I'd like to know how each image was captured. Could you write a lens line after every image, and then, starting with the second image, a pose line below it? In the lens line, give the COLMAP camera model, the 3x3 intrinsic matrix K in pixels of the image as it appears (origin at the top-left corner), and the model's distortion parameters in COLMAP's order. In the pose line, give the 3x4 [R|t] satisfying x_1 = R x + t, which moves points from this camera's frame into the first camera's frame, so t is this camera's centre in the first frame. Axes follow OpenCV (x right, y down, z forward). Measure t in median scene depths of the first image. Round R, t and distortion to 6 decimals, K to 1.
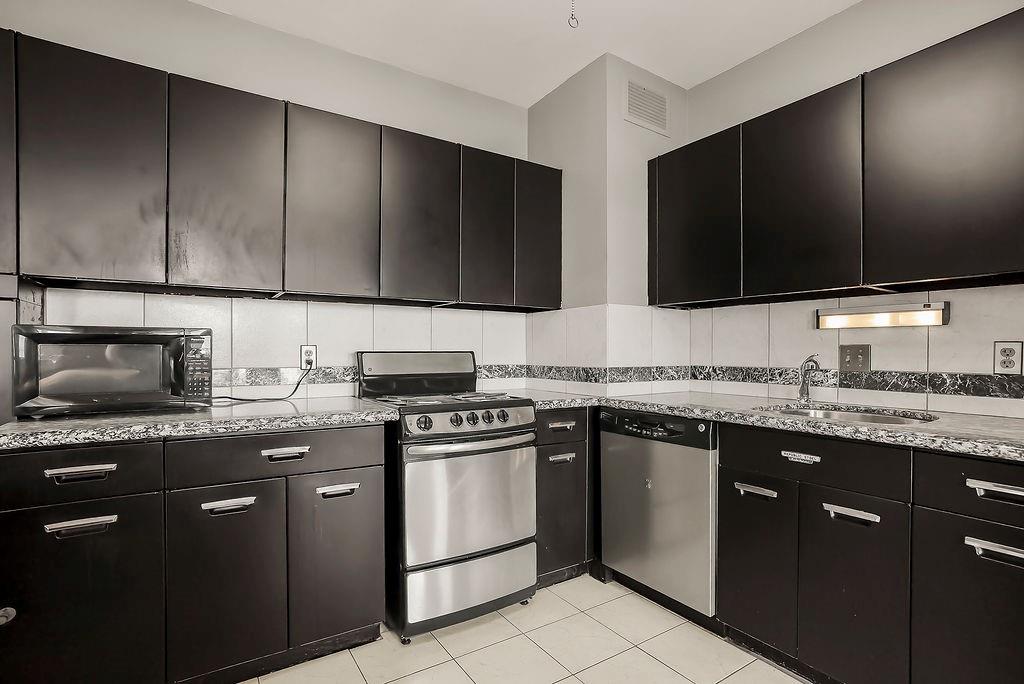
lens RADIAL K [[483.4, 0, 516.9], [0, 483.4, 354.0], [0, 0, 1]] dist [-0.011280, 0.000214]
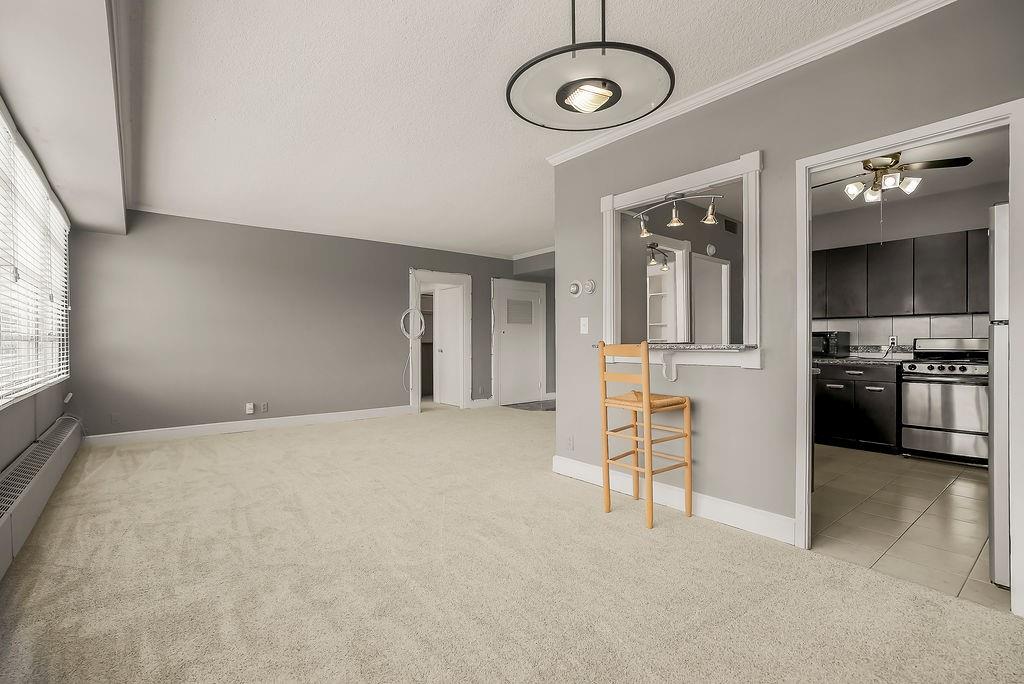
lens RADIAL K [[475.5, 0, 512.0], [0, 475.5, 342.0], [0, 0, 1]] dist [0.000156, 0.000747]
pose [[0.106892, -0.002139, -0.994268, 1.810433], [-0.002178, 0.999995, -0.002385, 0.022547], [0.994268, 0.002421, 0.106887, -1.160101]]
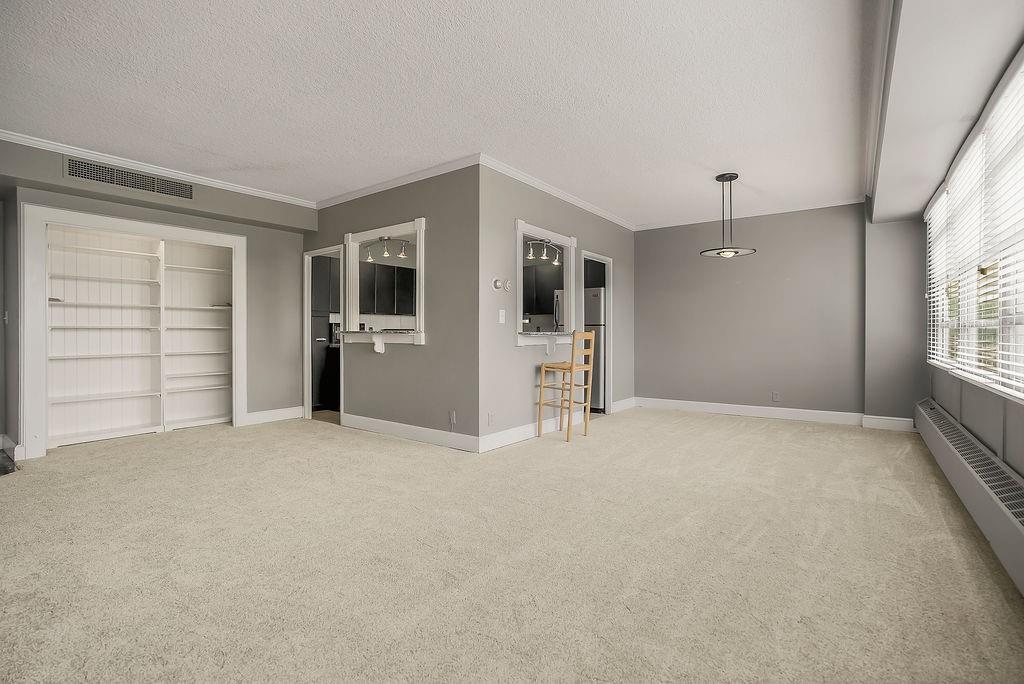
lens RADIAL K [[475.5, 0, 512.0], [0, 475.5, 342.0], [0, 0, 1]] dist [0.000156, 0.000747]
pose [[0.941797, -0.009390, 0.336051, -0.738766], [0.004325, 0.999866, 0.015819, 0.037042], [-0.336155, -0.013444, 0.941711, -2.806232]]
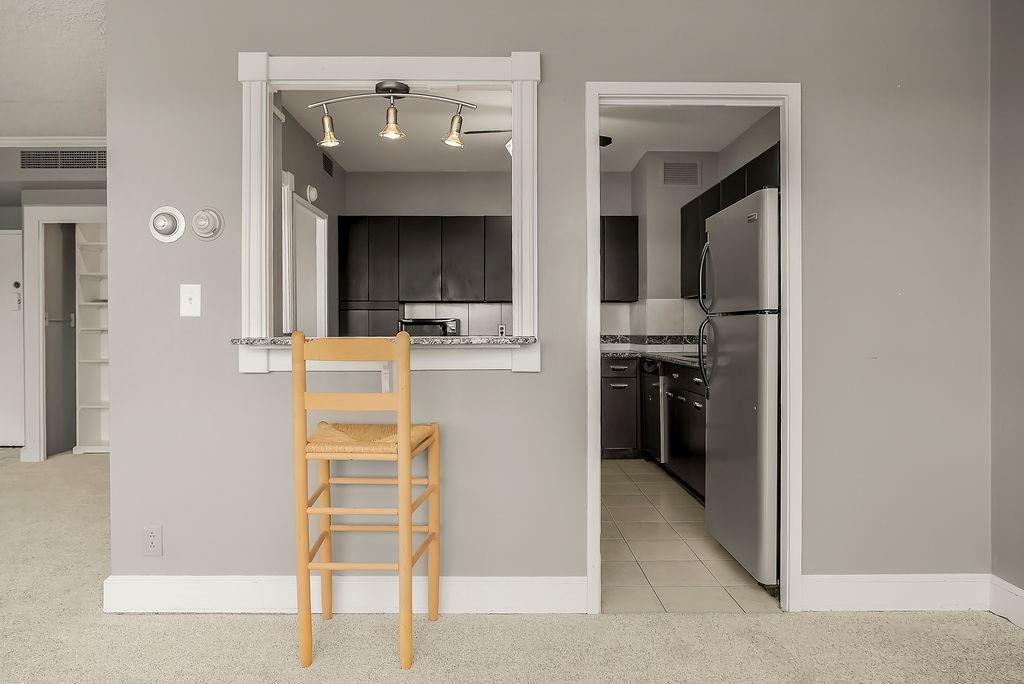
lens RADIAL K [[651.7, 0, 512.2], [0, 651.7, 328.7], [0, 0, 1]] dist [-0.020262, 0.000323]
pose [[0.842264, -0.006493, -0.539026, 1.191678], [0.003483, 0.999972, -0.006602, 0.019250], [0.539054, 0.003683, 0.842263, -1.406971]]
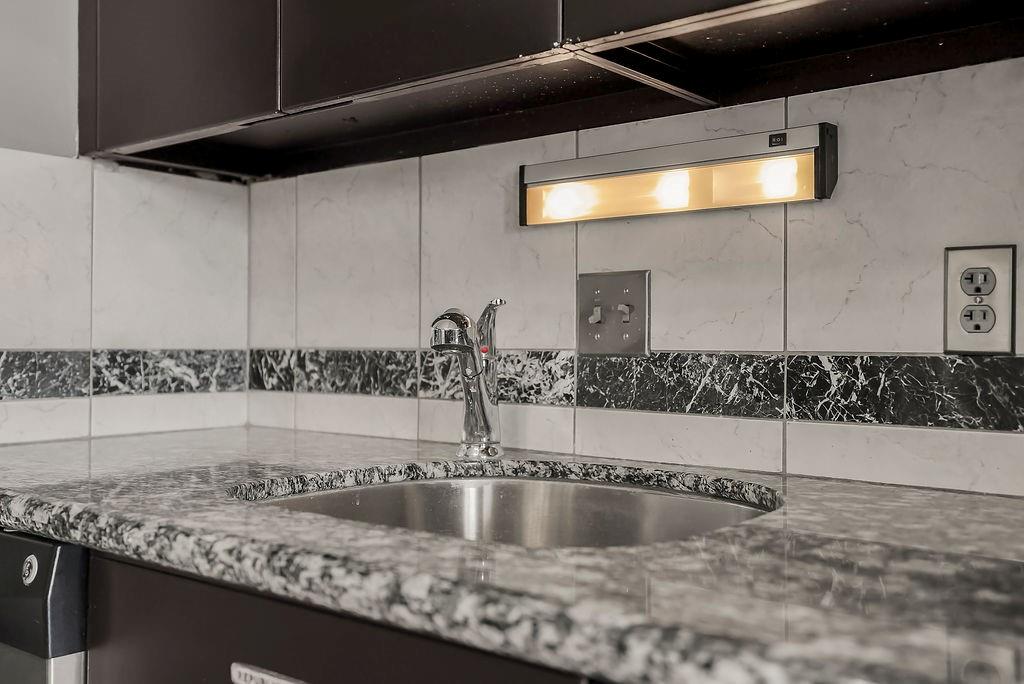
lens RADIAL K [[1012.6, 0, 512.0], [0, 1012.6, 342.0], [0, 0, 1]] dist [-0.007831, -0.005797]
pose [[0.954692, 0.001836, 0.297591, 0.421970], [-0.000044, 0.999982, -0.006028, 0.030435], [-0.297596, 0.005742, 0.954675, 0.361000]]
